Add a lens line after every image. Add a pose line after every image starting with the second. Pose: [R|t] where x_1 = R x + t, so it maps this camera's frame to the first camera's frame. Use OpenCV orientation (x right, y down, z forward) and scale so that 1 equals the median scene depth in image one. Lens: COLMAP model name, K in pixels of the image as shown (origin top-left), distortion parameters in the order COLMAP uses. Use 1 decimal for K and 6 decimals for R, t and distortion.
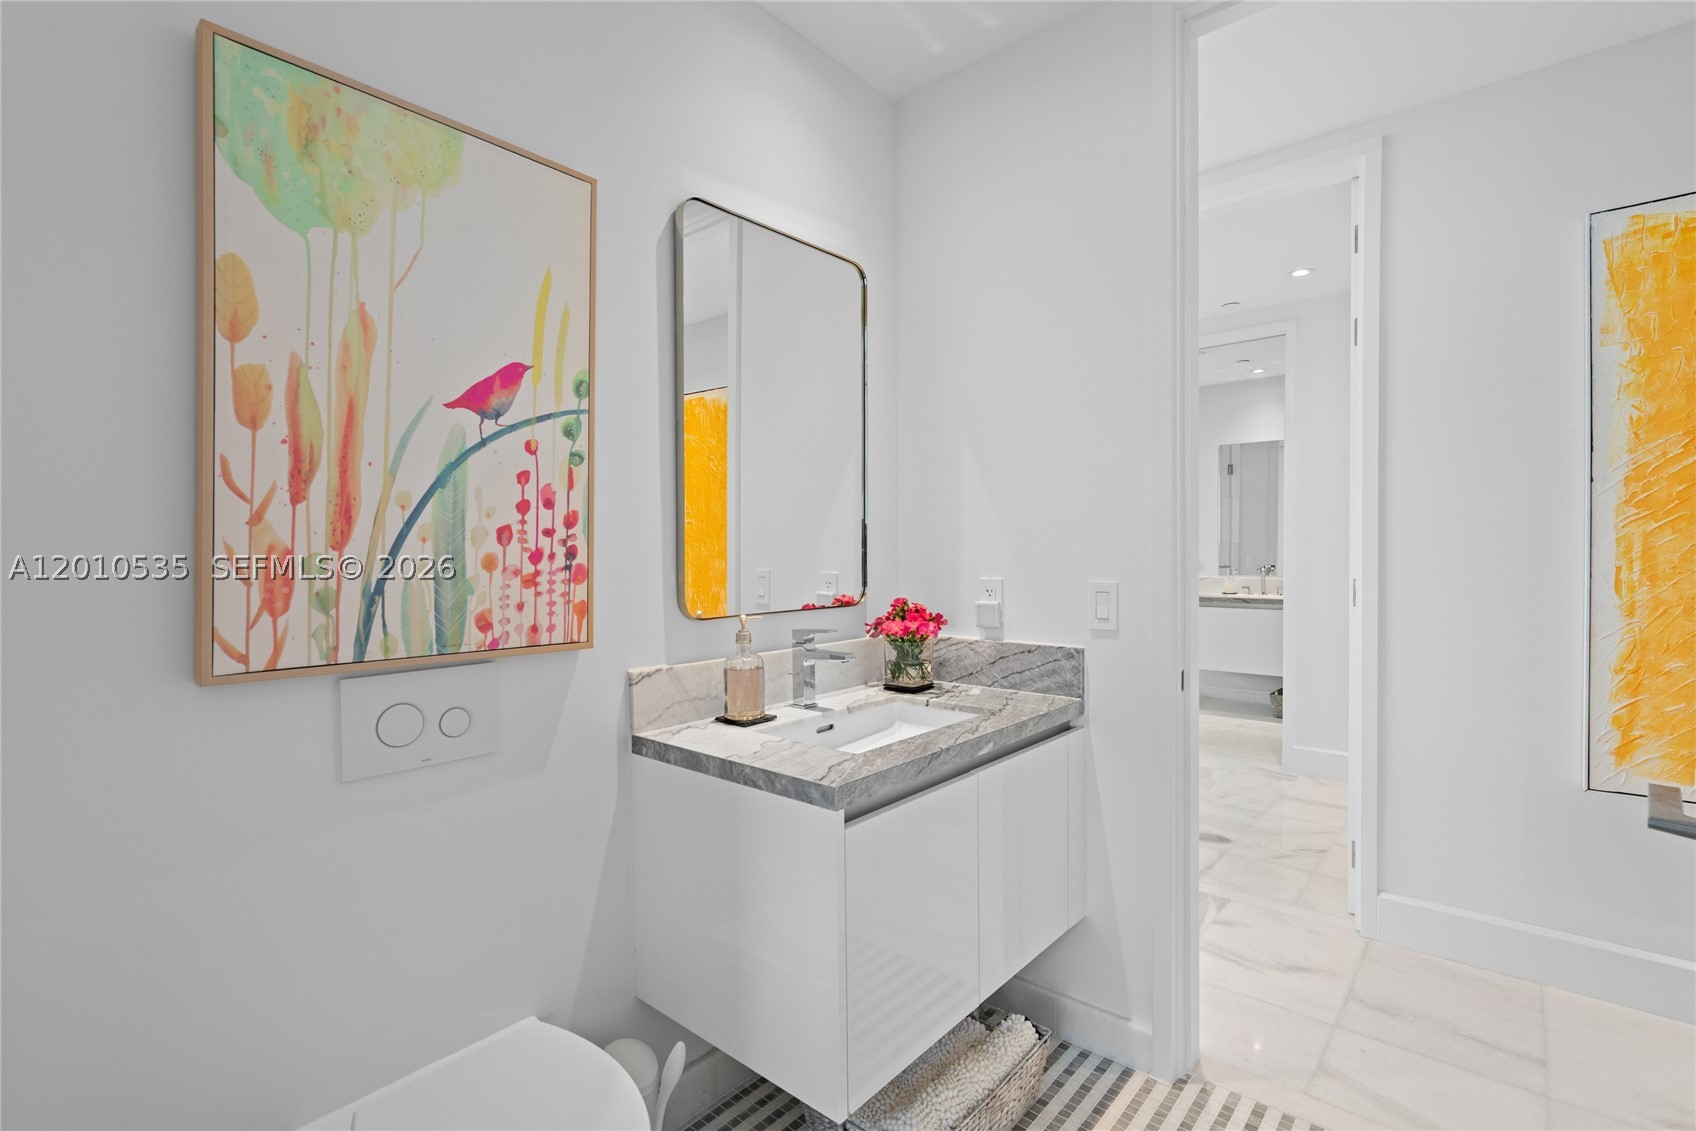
lens RADIAL K [[774.3, 0, 847.3], [0, 774.3, 568.2], [0, 0, 1]] dist [-0.004084, 0.002994]
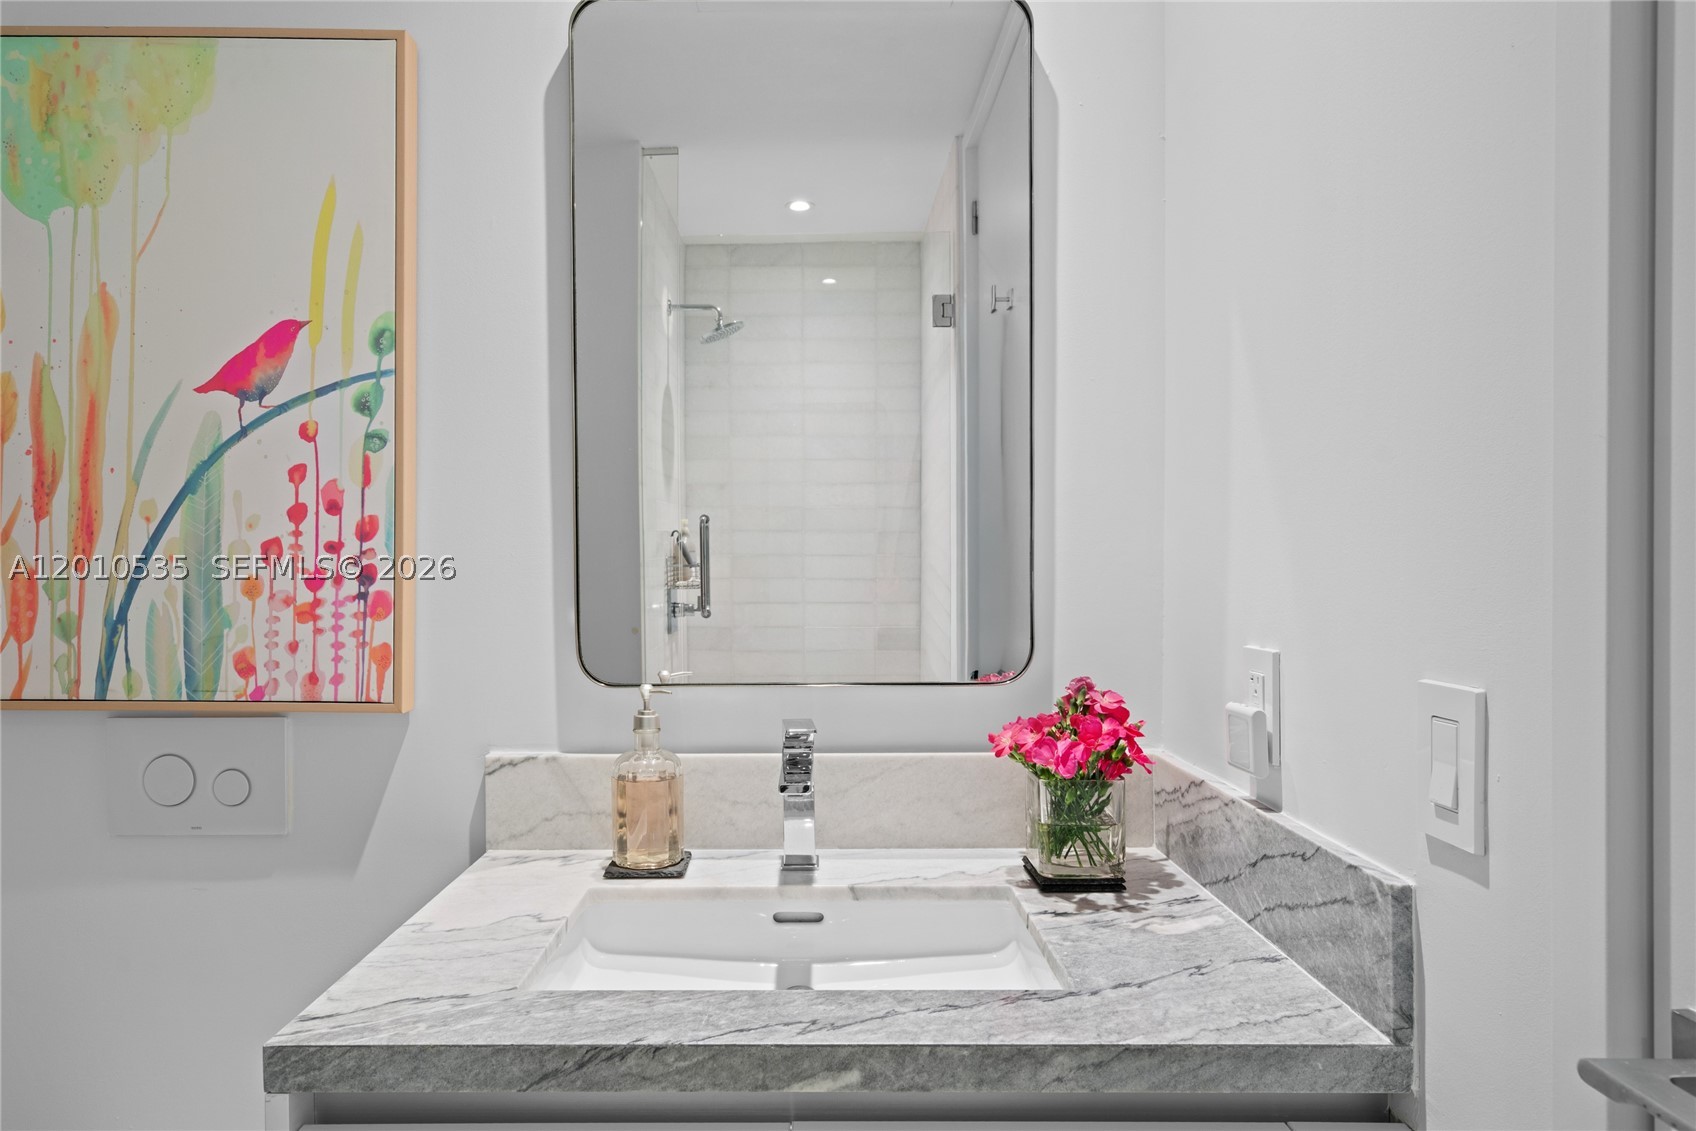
lens RADIAL K [[996.8, 0, 848.4], [0, 996.8, 583.0], [0, 0, 1]] dist [0.013374, -0.003564]
pose [[0.650323, 0.017594, -0.759454, 0.666643], [-0.020077, 0.999781, 0.005969, -0.028864], [0.759393, 0.011366, 0.650533, 0.789187]]
